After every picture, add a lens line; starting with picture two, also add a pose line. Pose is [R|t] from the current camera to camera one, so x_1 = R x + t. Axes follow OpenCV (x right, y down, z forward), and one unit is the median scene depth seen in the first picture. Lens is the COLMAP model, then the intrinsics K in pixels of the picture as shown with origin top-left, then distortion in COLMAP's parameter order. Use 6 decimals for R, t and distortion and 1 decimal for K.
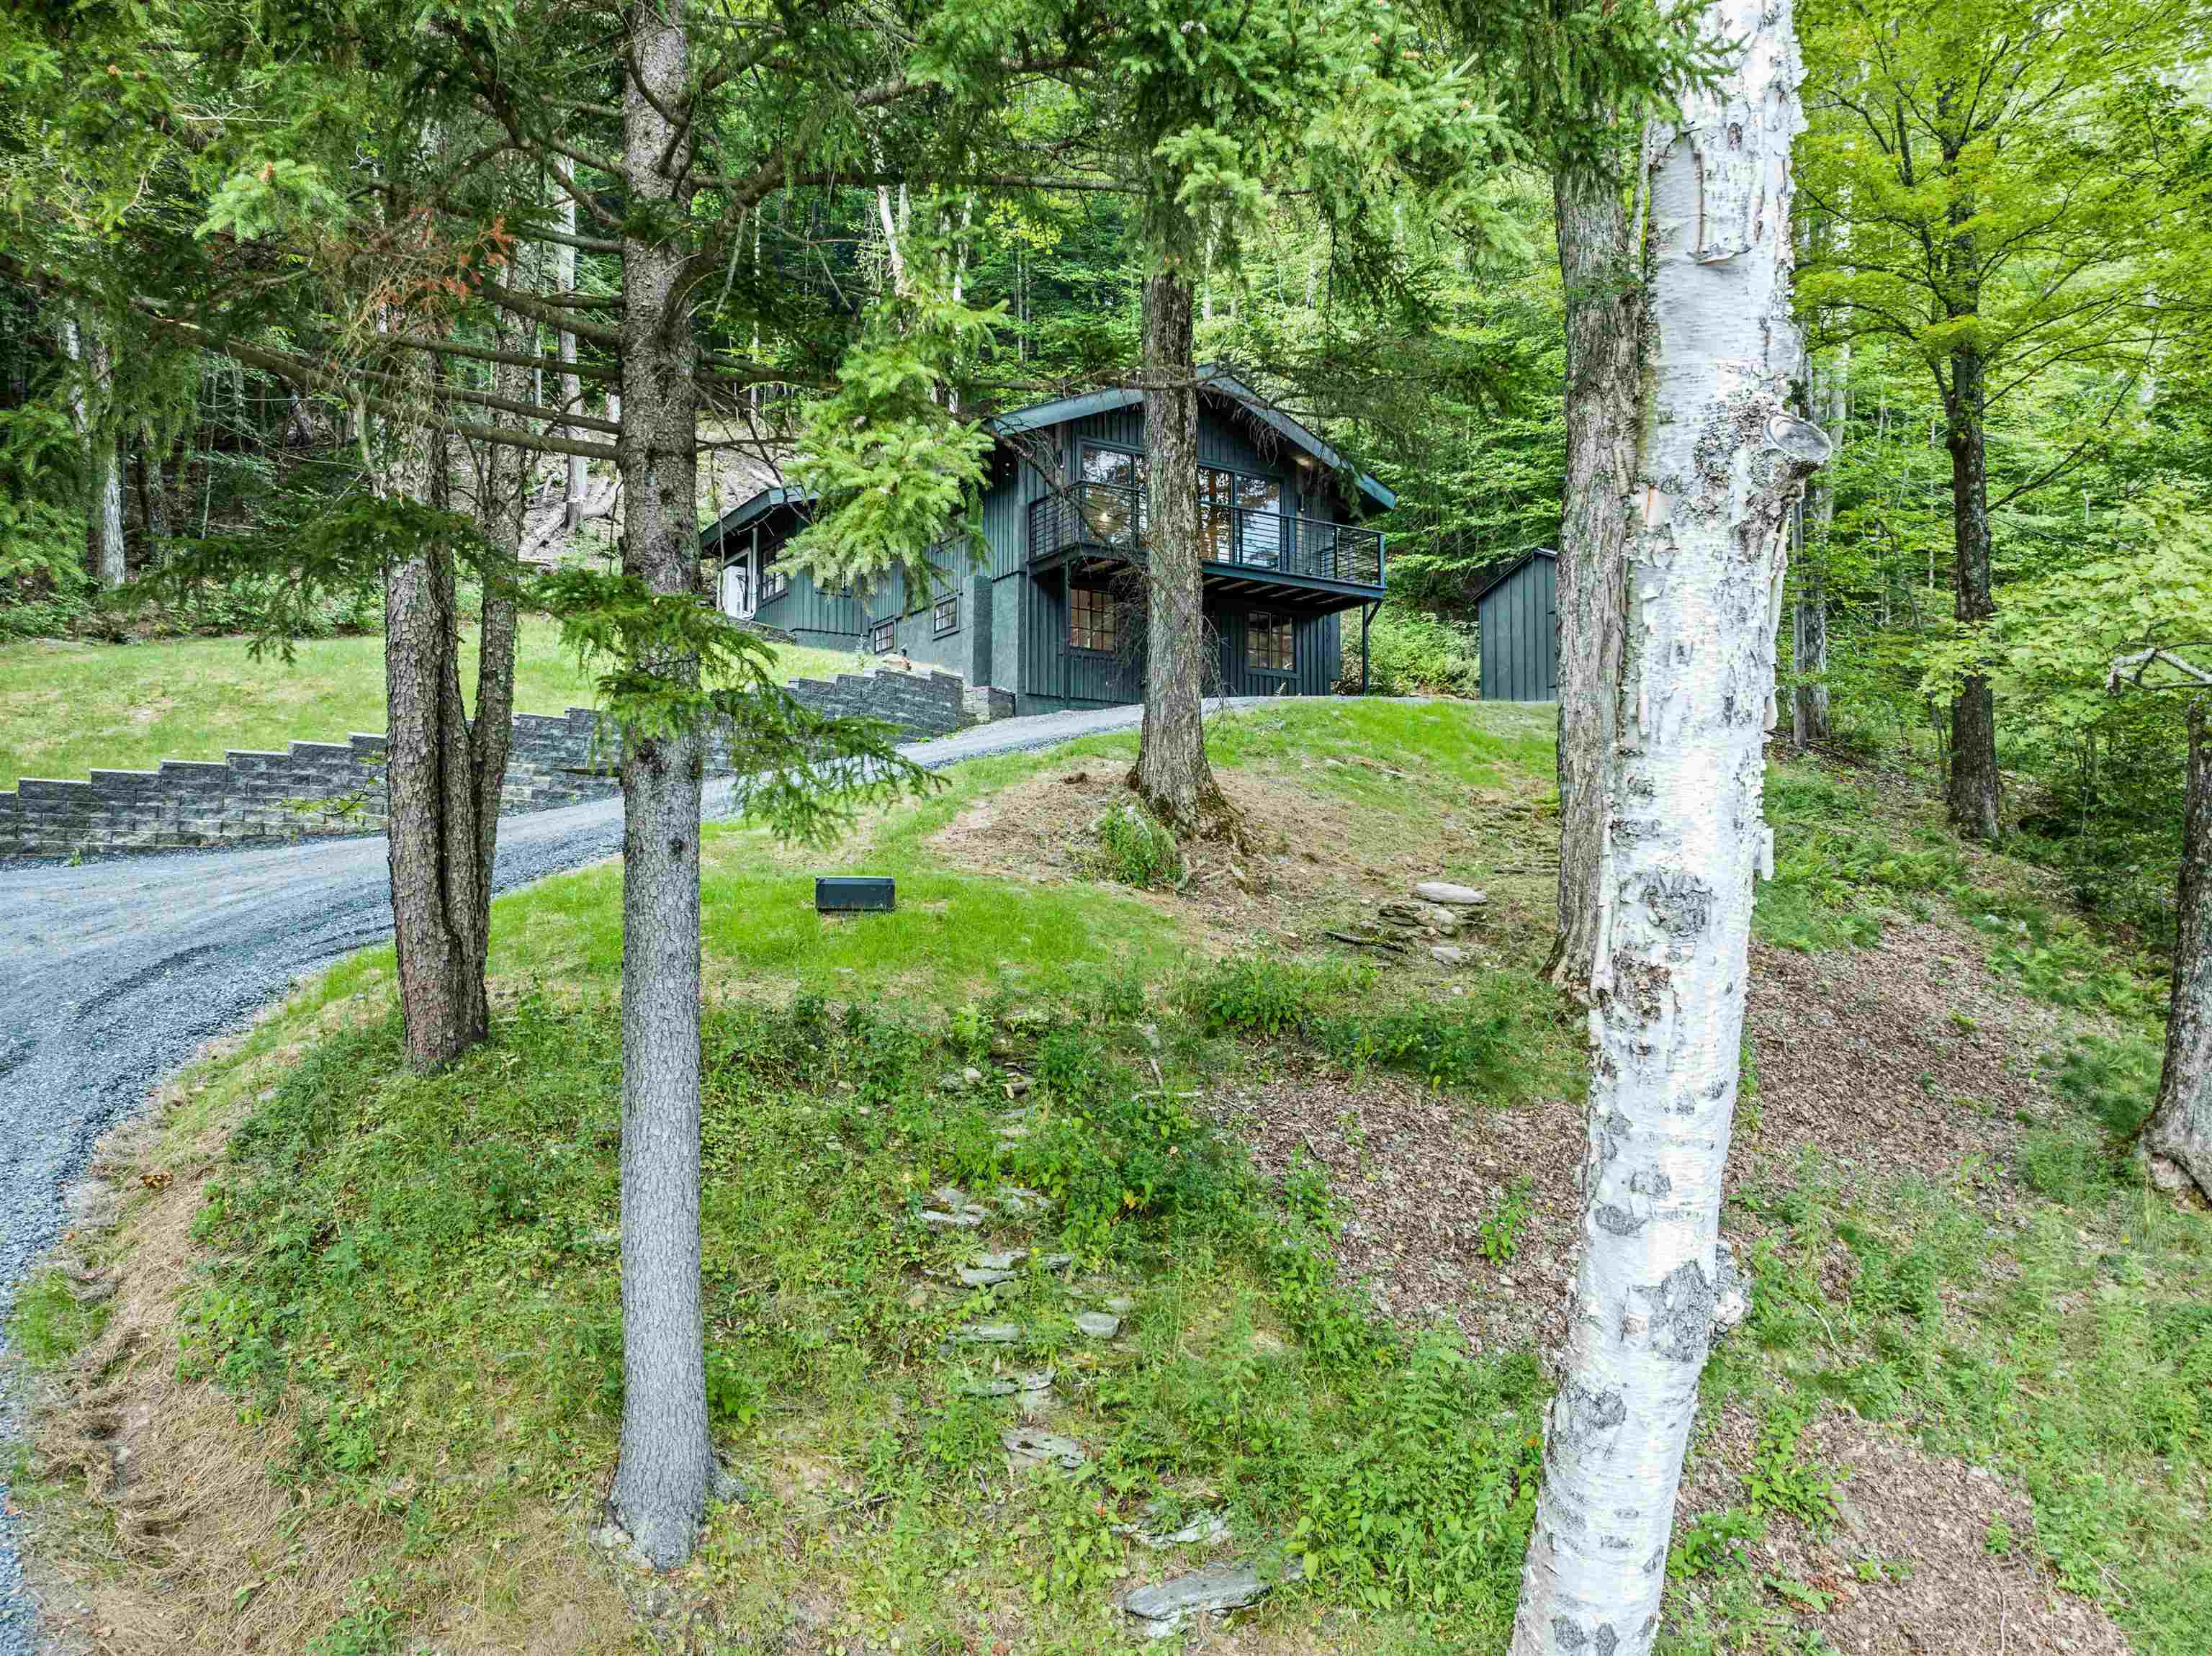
lens RADIAL K [[1560.6, 0, 1096.4], [0, 1560.6, 839.9], [0, 0, 1]] dist [-0.050834, 0.027681]
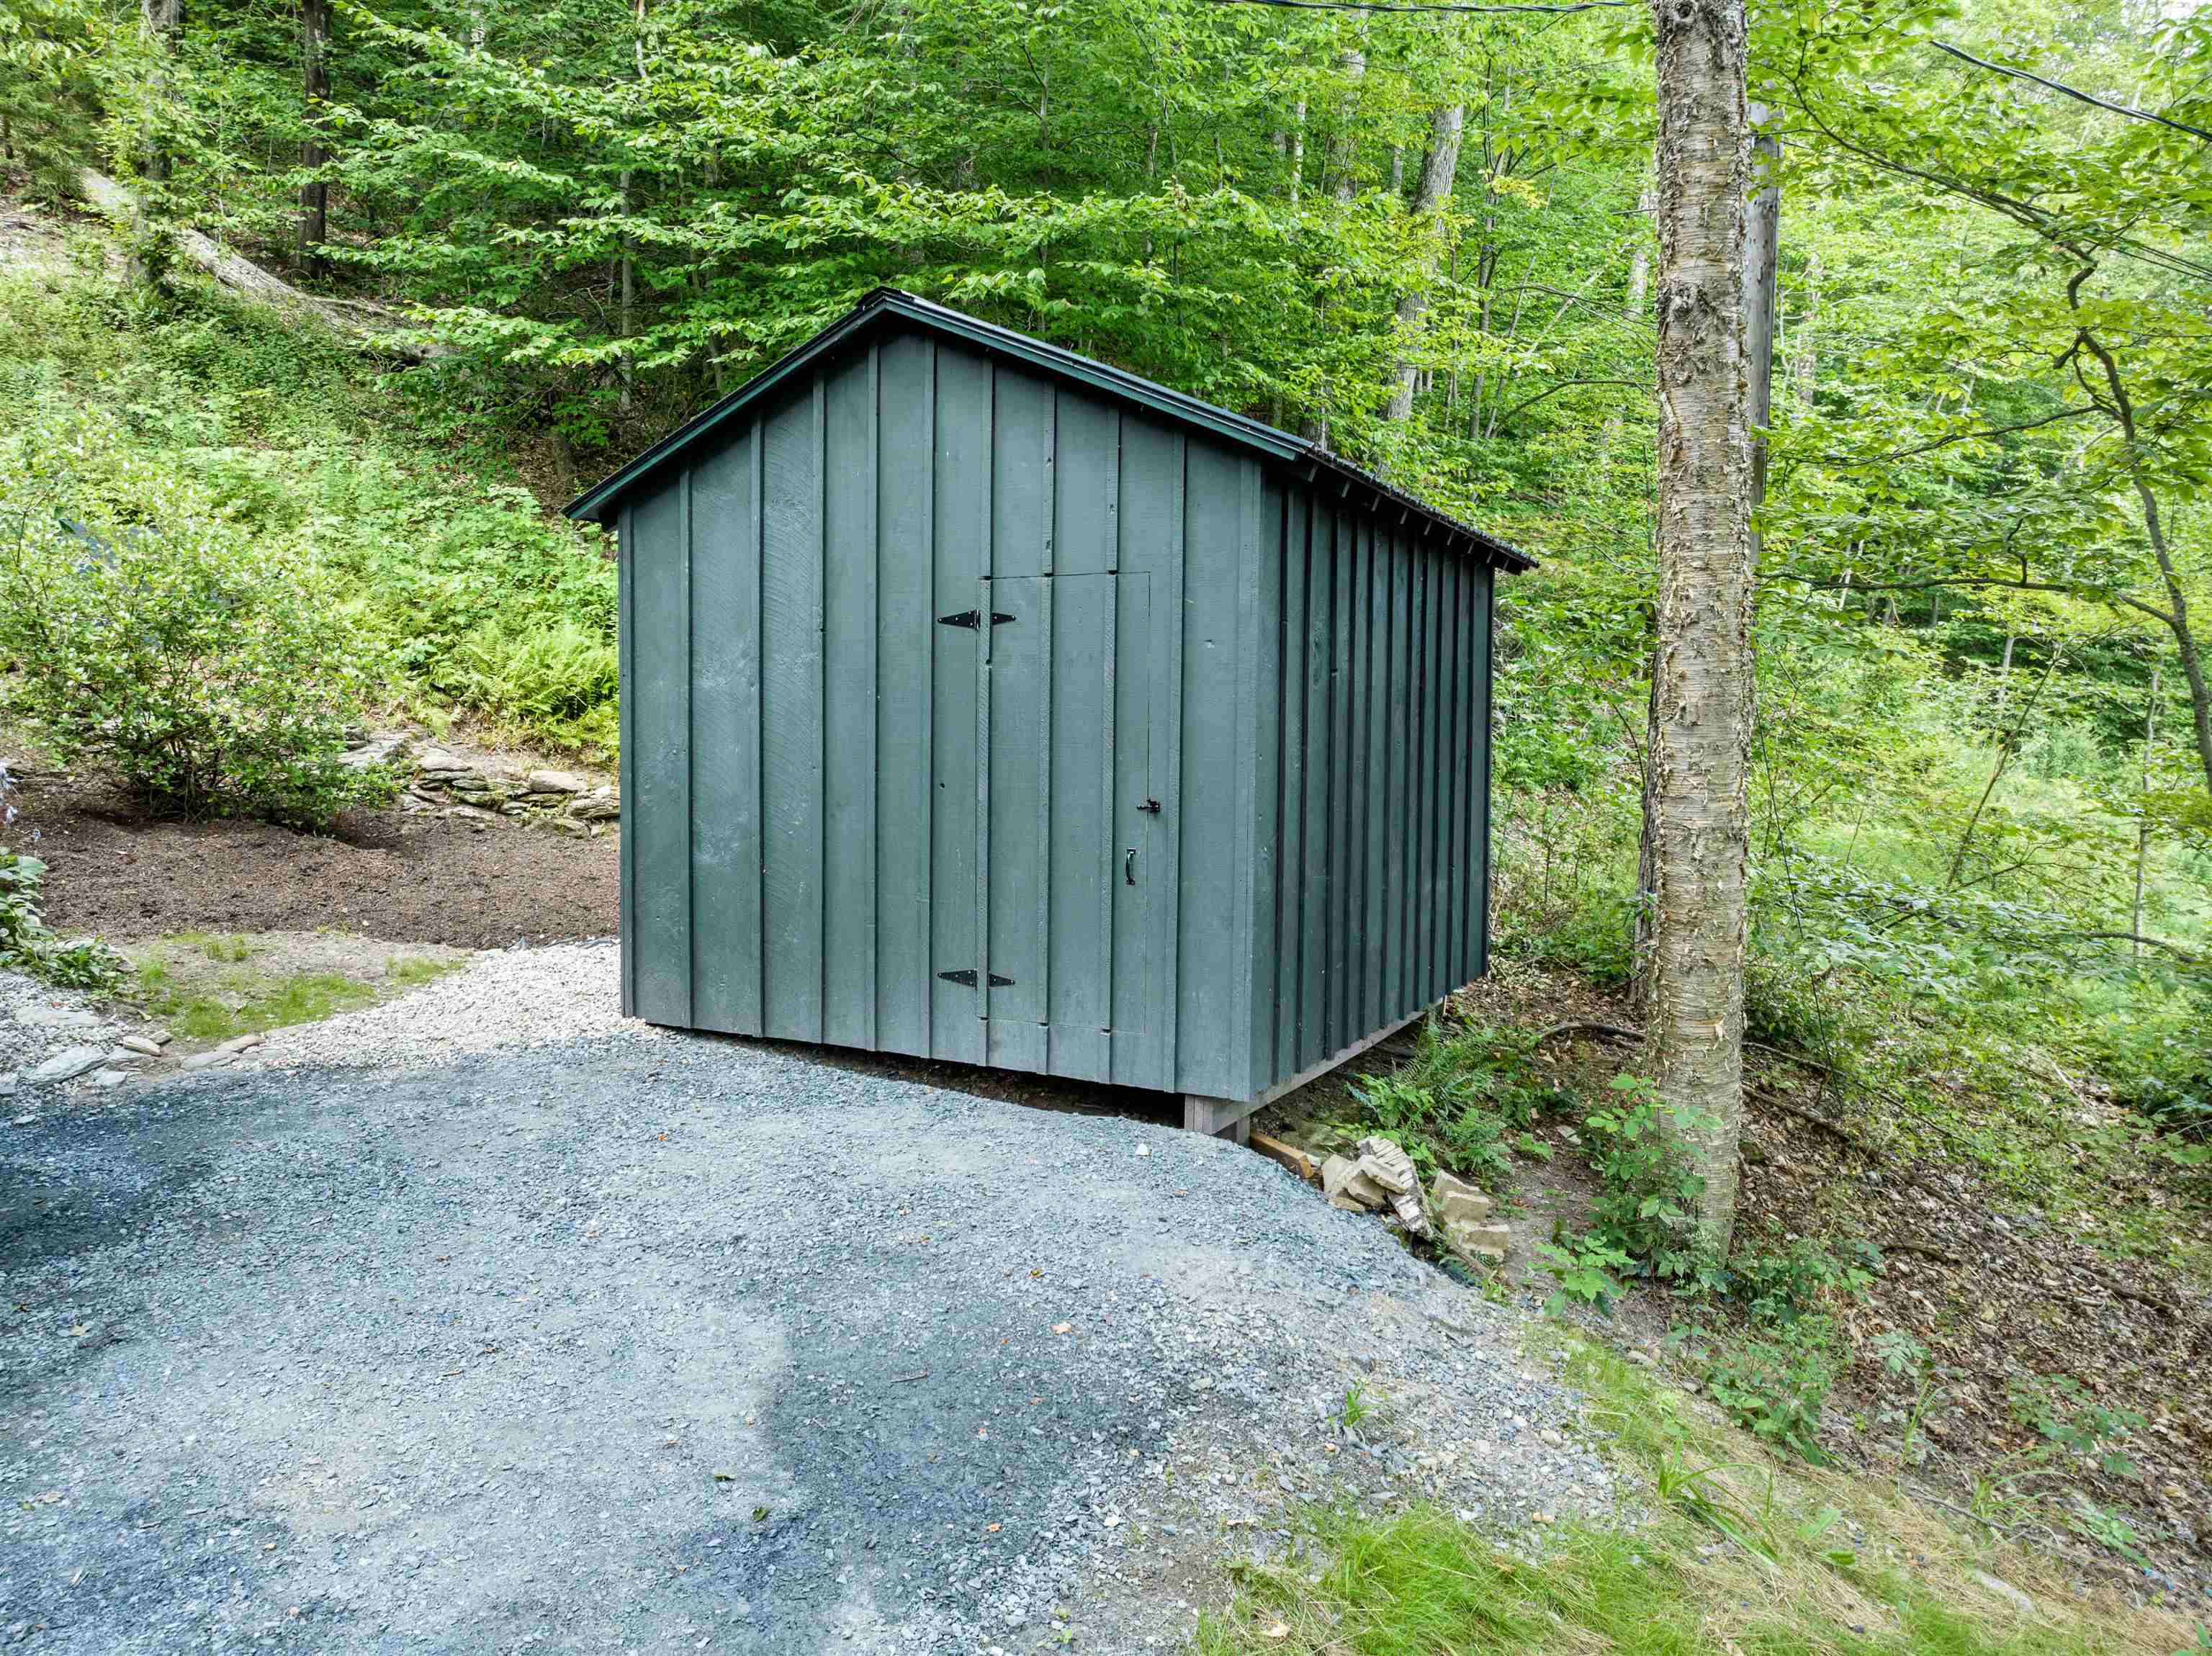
lens RADIAL K [[1560.6, 0, 1109.9], [0, 1560.6, 827.0], [0, 0, 1]] dist [-0.050834, 0.027681]
pose [[0.876381, -0.022464, 0.481095, 0.204945], [-0.028672, 0.994706, 0.098677, -0.135869], [-0.480765, -0.100273, 0.871097, 0.790412]]
